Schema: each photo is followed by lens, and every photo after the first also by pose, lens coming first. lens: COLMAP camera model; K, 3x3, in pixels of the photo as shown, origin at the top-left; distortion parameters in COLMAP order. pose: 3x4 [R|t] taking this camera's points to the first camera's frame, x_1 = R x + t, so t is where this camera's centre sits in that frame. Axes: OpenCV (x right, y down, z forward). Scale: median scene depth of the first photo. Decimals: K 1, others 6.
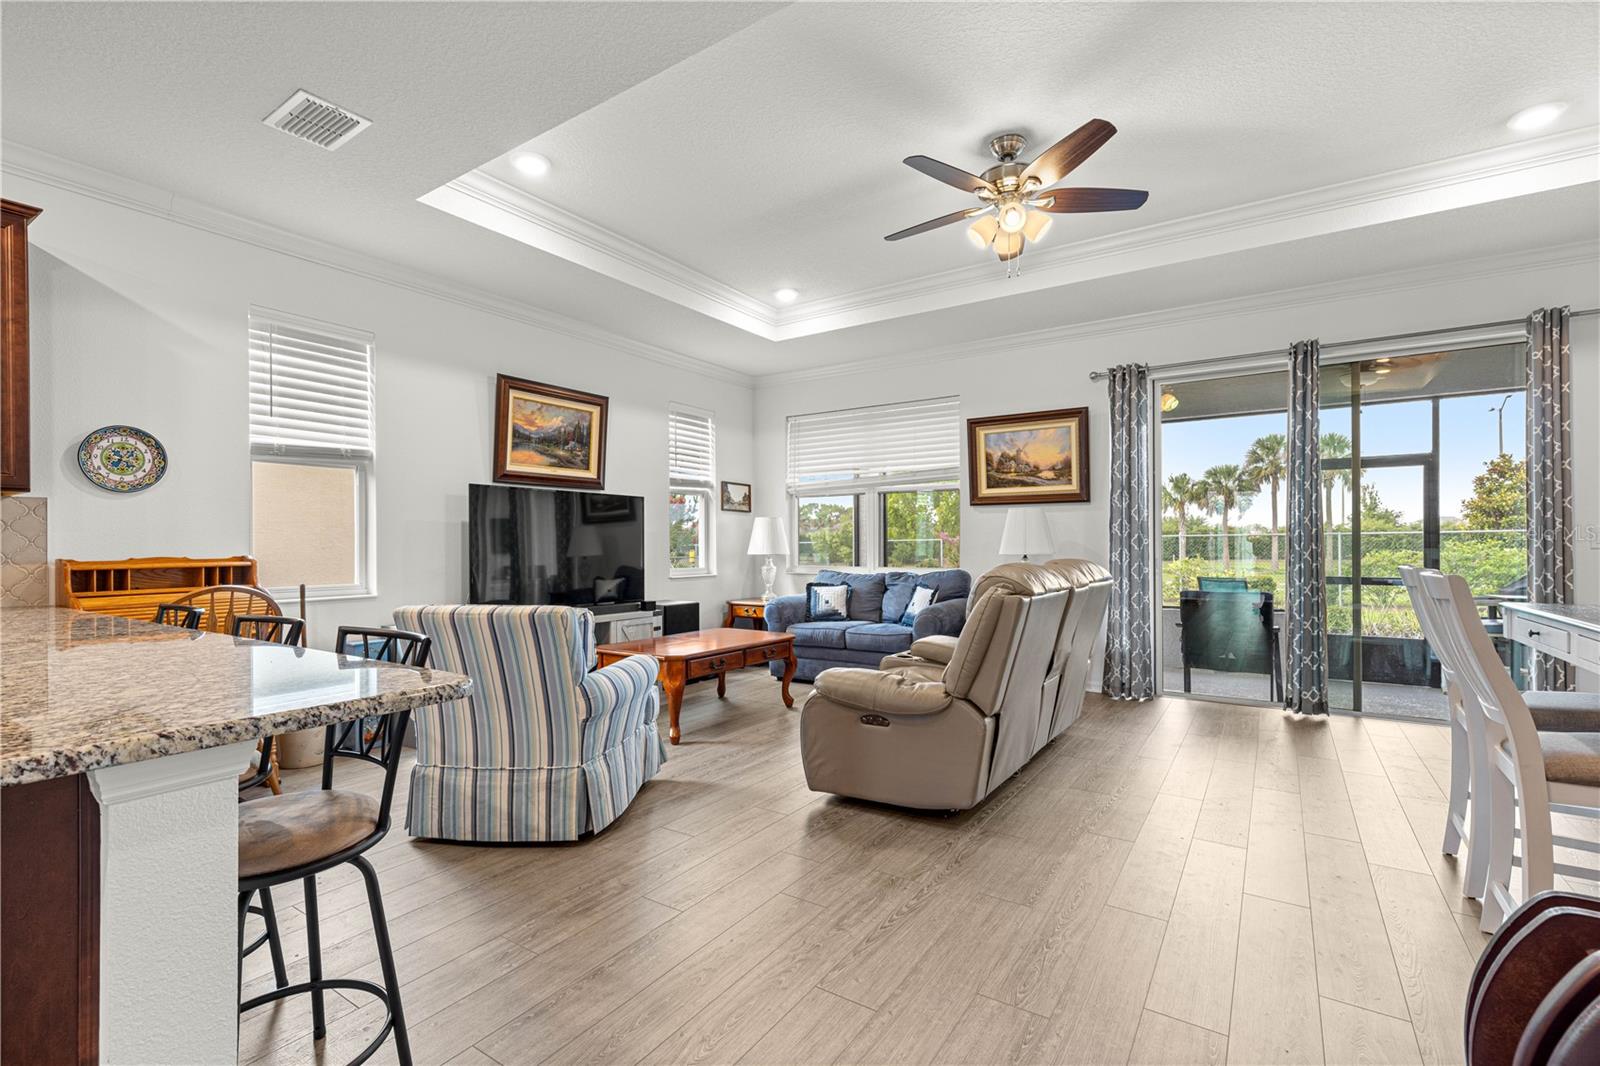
lens RADIAL K [[716.8, 0, 803.0], [0, 716.8, 539.5], [0, 0, 1]] dist [0.007210, -0.003030]
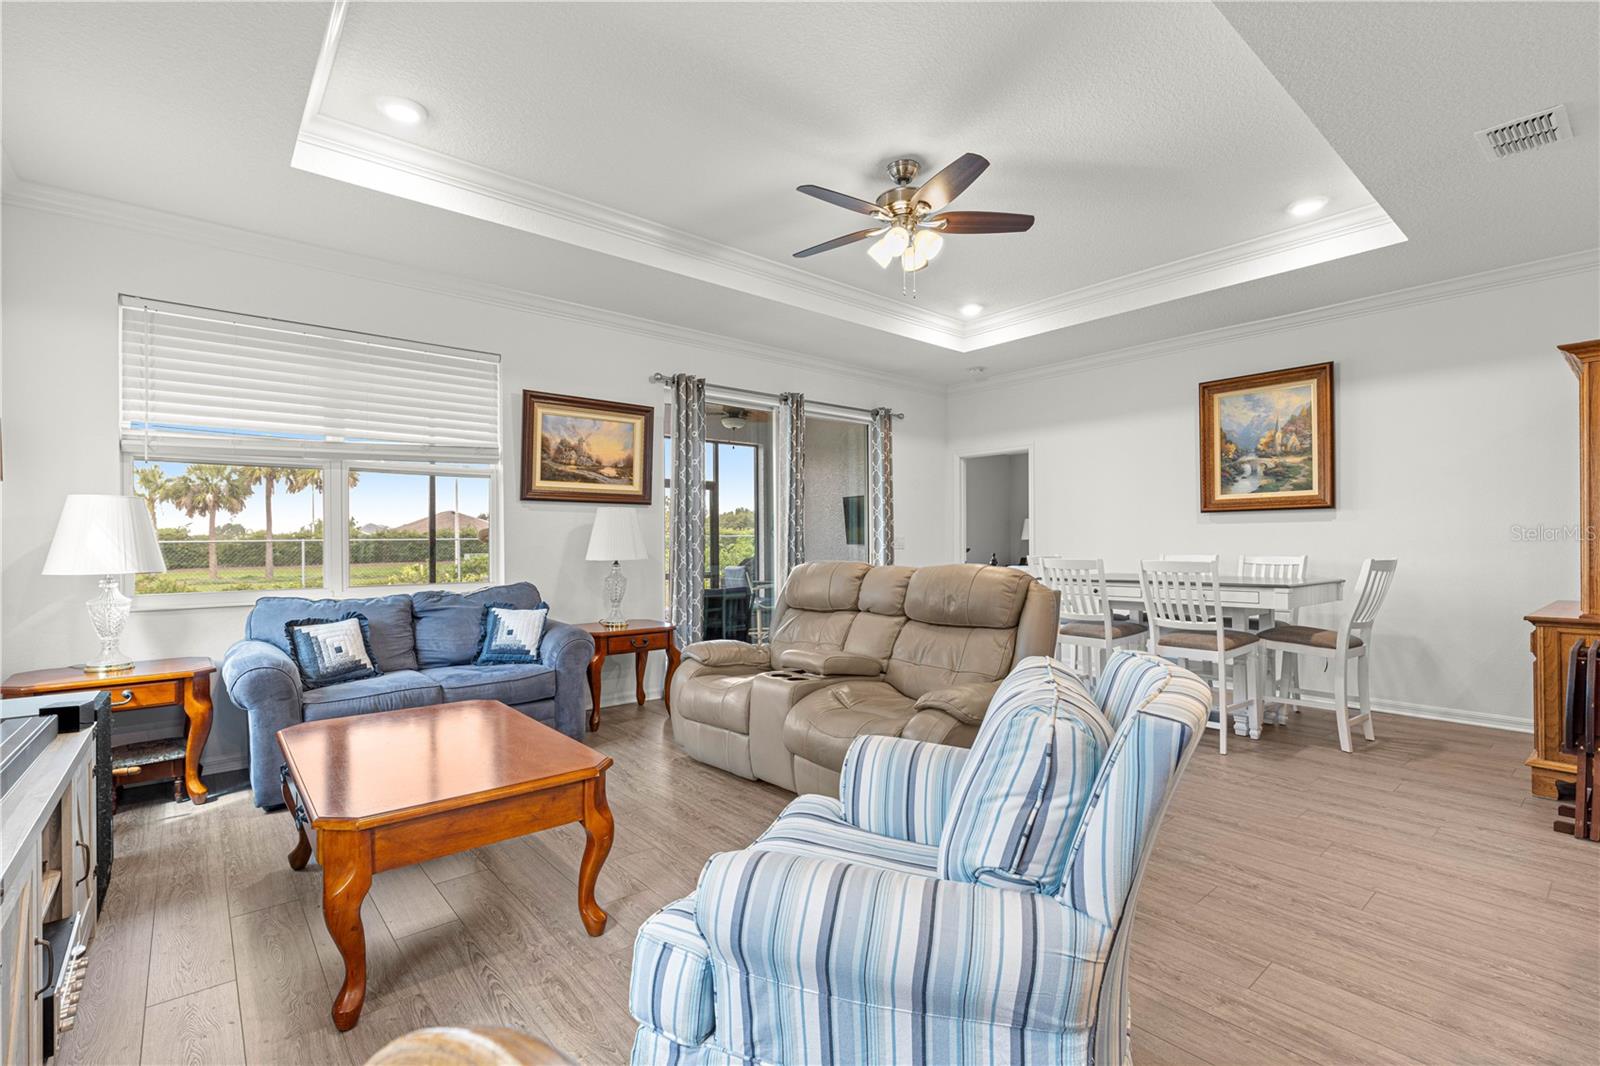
lens RADIAL K [[716.8, 0, 799.2], [0, 716.8, 539.6], [0, 0, 1]] dist [0.007210, -0.003030]
pose [[0.279816, 0.006273, 0.960033, -0.503566], [0.000875, 0.999977, -0.006789, 0.002059], [-0.960053, 0.002740, 0.279804, 0.559068]]
